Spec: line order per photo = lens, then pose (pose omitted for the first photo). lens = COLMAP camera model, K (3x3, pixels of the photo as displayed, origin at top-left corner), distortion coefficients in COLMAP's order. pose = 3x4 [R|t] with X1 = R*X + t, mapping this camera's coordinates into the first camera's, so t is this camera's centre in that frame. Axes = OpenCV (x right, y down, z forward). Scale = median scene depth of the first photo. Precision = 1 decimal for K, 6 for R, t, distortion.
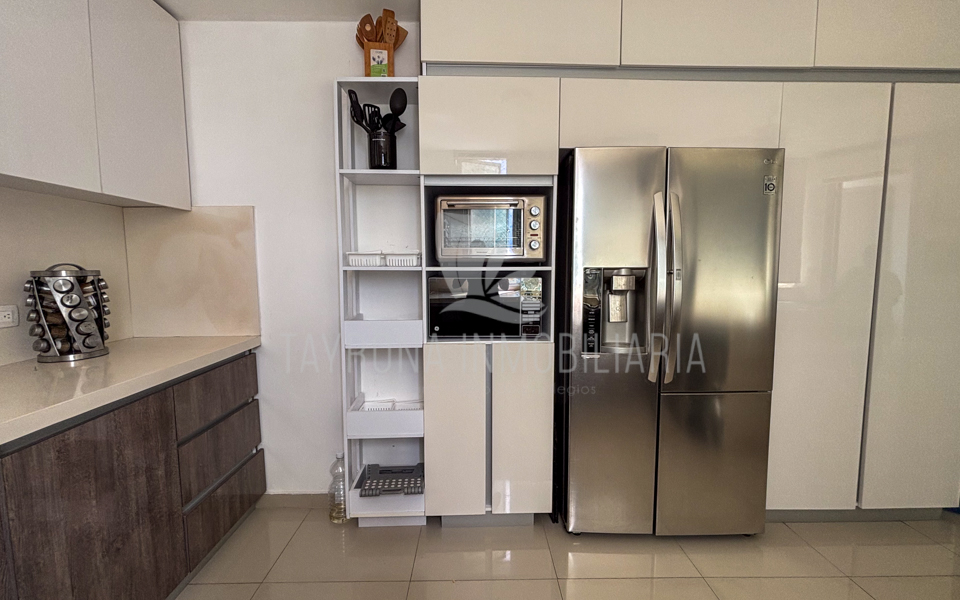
lens RADIAL K [[393.5, 0, 481.3], [0, 393.5, 299.0], [0, 0, 1]] dist [-0.002707, 0.000278]
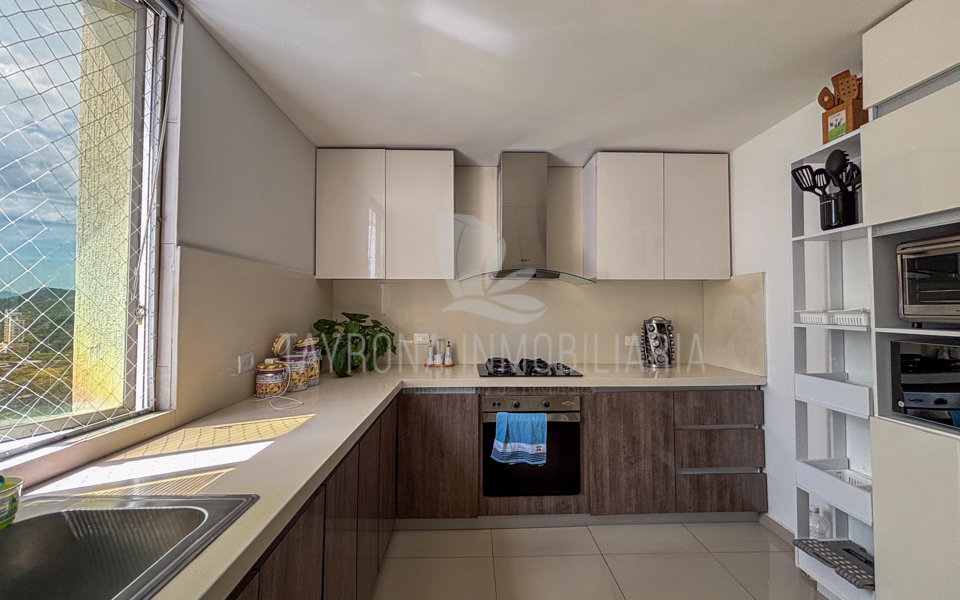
lens RADIAL K [[393.5, 0, 480.8], [0, 393.5, 298.6], [0, 0, 1]] dist [-0.002707, 0.000278]
pose [[0.008933, -0.021991, -0.999718, 0.735068], [-0.082901, 0.996300, -0.022657, -0.053569], [0.996518, 0.083080, 0.007077, 0.108841]]
